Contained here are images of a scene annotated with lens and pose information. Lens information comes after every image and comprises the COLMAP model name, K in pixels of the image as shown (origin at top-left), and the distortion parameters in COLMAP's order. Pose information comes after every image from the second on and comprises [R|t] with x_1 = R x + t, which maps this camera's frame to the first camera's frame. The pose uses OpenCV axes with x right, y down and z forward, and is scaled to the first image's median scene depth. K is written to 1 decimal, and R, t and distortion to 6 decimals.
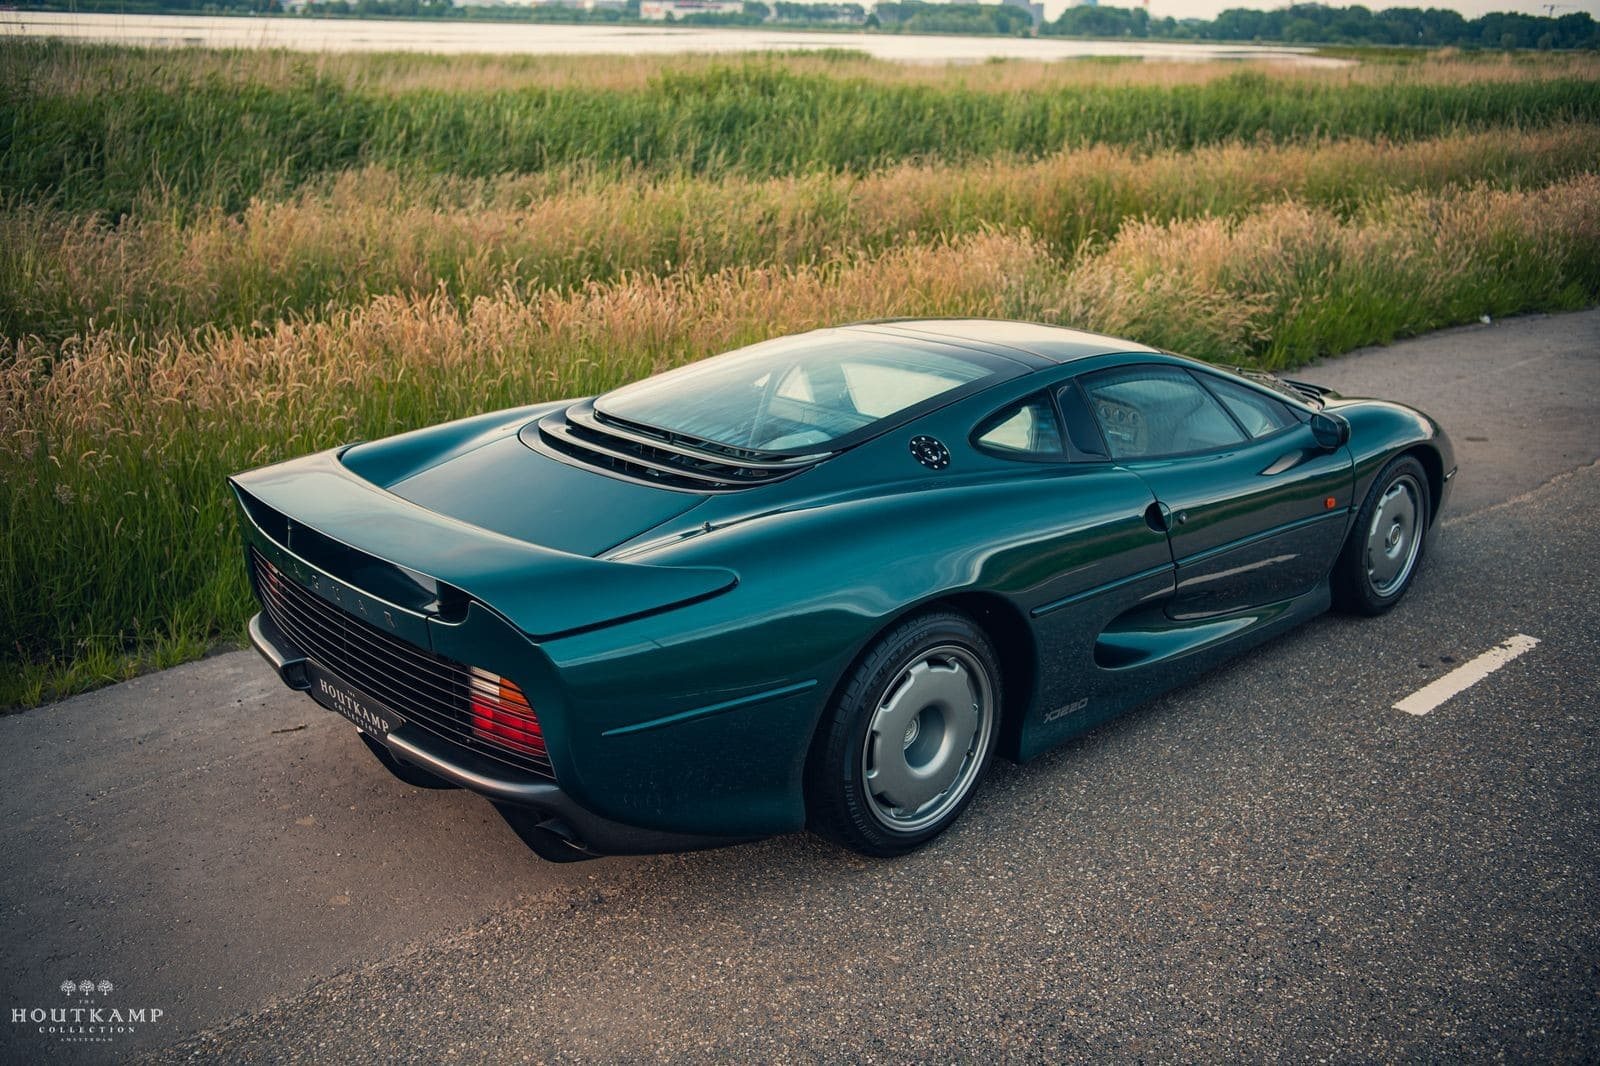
lens RADIAL K [[1397.8, 0, 800.0], [0, 1397.8, 533.0], [0, 0, 1]] dist [0.005269, 0.015509]
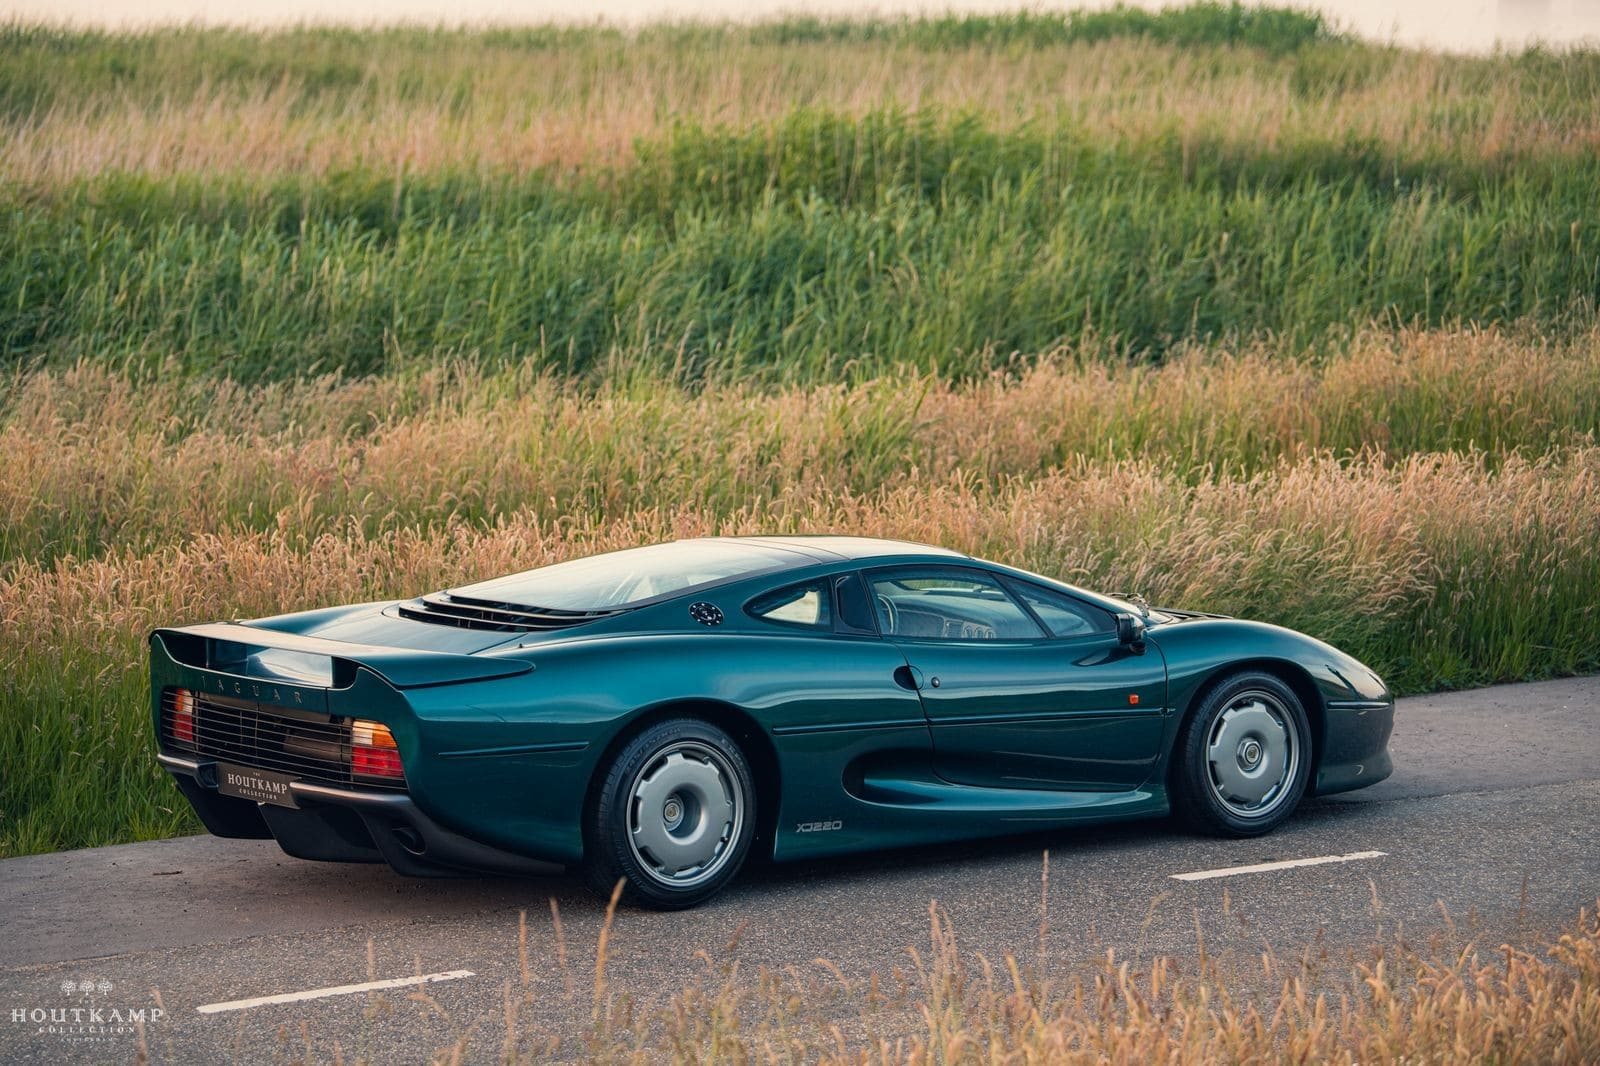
lens RADIAL K [[4305.2, 0, 814.8], [0, 4305.2, 534.3], [0, 0, 1]] dist [0.516417, 0.714188]
pose [[0.997325, 0.002706, -0.073041, 0.153298], [-0.017851, 0.978073, -0.207498, 0.219333], [0.070878, 0.208247, 0.975505, -0.909799]]
